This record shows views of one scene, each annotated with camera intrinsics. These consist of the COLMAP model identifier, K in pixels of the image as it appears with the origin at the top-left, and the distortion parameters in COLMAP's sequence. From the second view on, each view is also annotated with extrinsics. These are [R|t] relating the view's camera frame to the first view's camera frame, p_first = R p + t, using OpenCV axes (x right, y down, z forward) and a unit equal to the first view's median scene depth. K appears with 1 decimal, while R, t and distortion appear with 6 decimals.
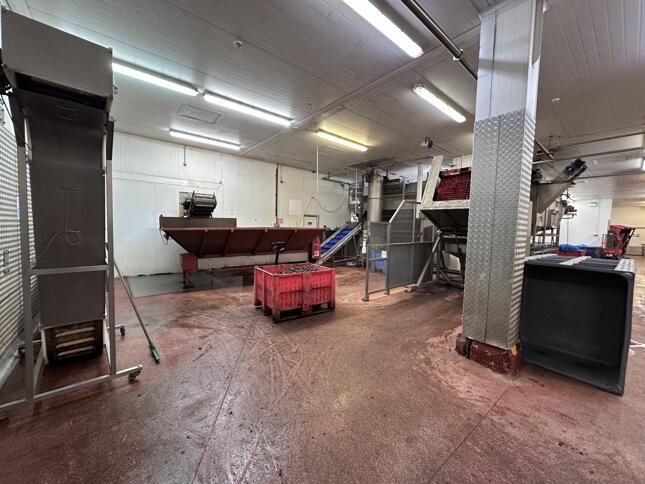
lens RADIAL K [[255.7, 0, 321.2], [0, 255.7, 241.9], [0, 0, 1]] dist [-0.001365, -0.000324]
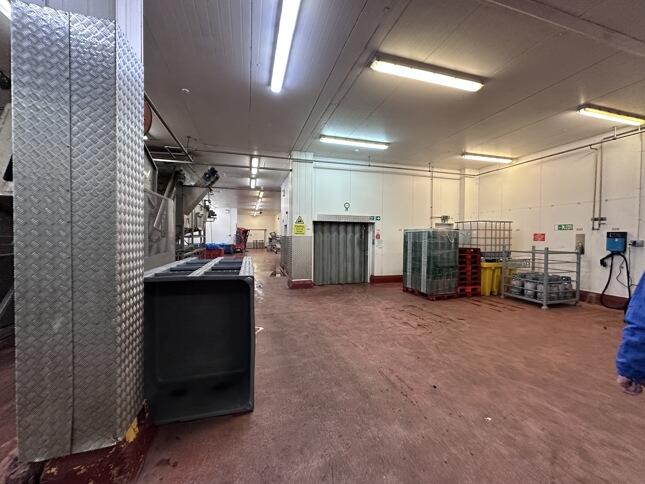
lens RADIAL K [[255.7, 0, 322.0], [0, 255.7, 240.5], [0, 0, 1]] dist [-0.001365, -0.000324]
pose [[0.394857, -0.041553, 0.917802, 0.143931], [0.054384, 0.998282, 0.021800, -0.004991], [-0.917131, 0.041306, 0.396439, 0.119848]]
